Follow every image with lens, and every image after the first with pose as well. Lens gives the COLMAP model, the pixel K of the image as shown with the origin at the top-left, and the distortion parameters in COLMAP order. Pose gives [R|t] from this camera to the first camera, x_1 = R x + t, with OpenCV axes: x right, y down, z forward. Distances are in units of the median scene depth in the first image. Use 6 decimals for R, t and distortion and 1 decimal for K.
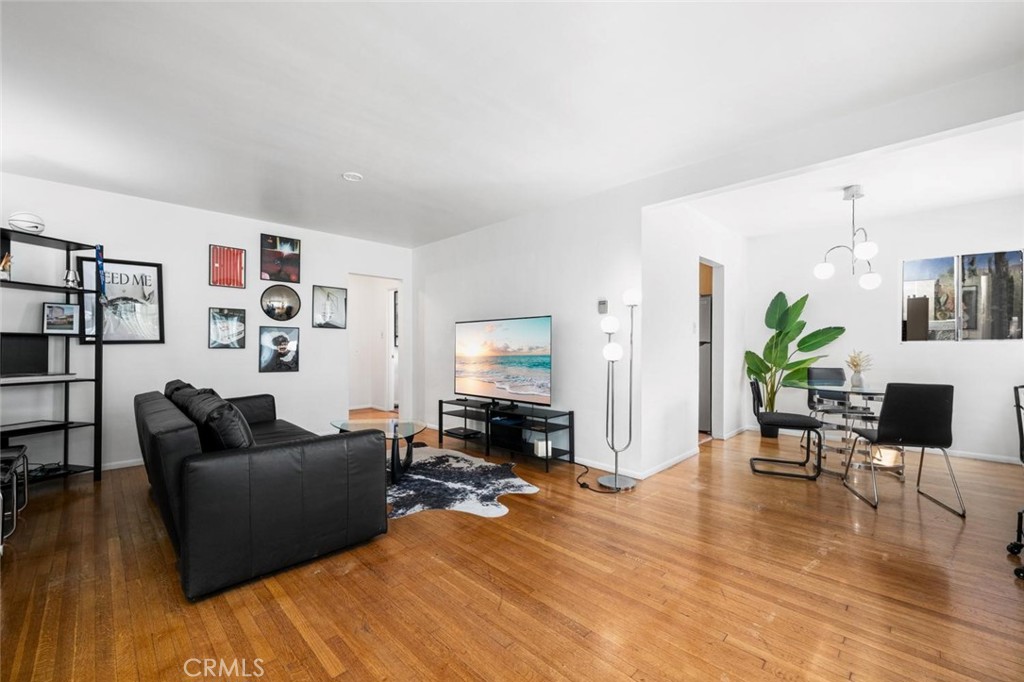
lens RADIAL K [[416.8, 0, 518.6], [0, 416.8, 347.1], [0, 0, 1]] dist [-0.001883, -0.000681]
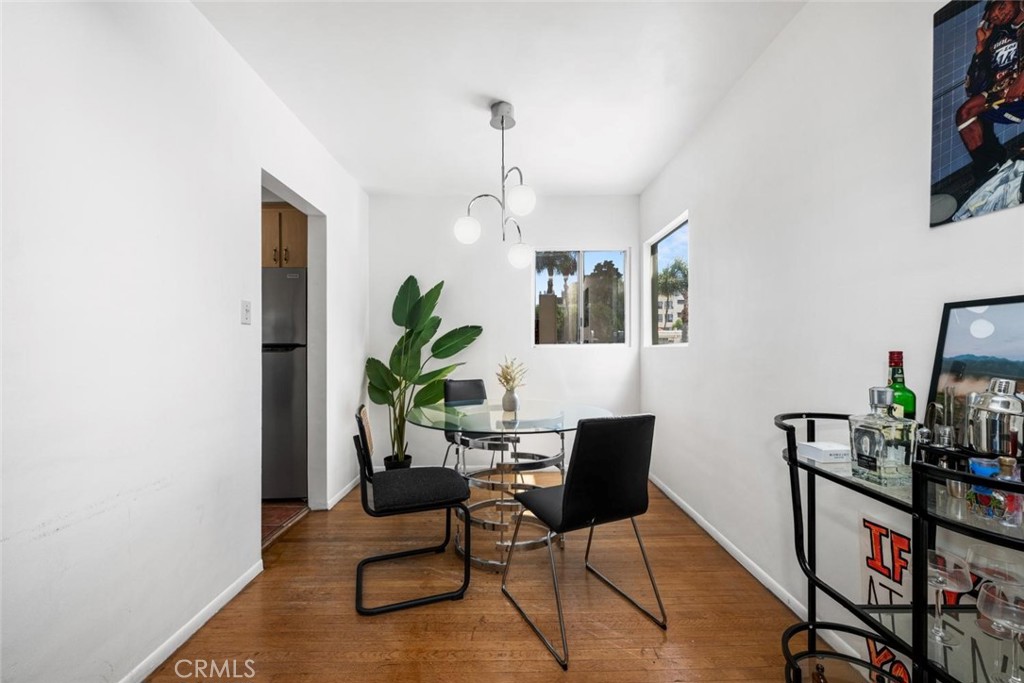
lens RADIAL K [[416.8, 0, 512.3], [0, 416.8, 346.8], [0, 0, 1]] dist [-0.001883, -0.000681]
pose [[0.710238, 0.002484, 0.703958, 0.257571], [0.008178, 0.999897, -0.011778, 0.000509], [-0.703914, 0.014122, 0.710144, 0.384115]]
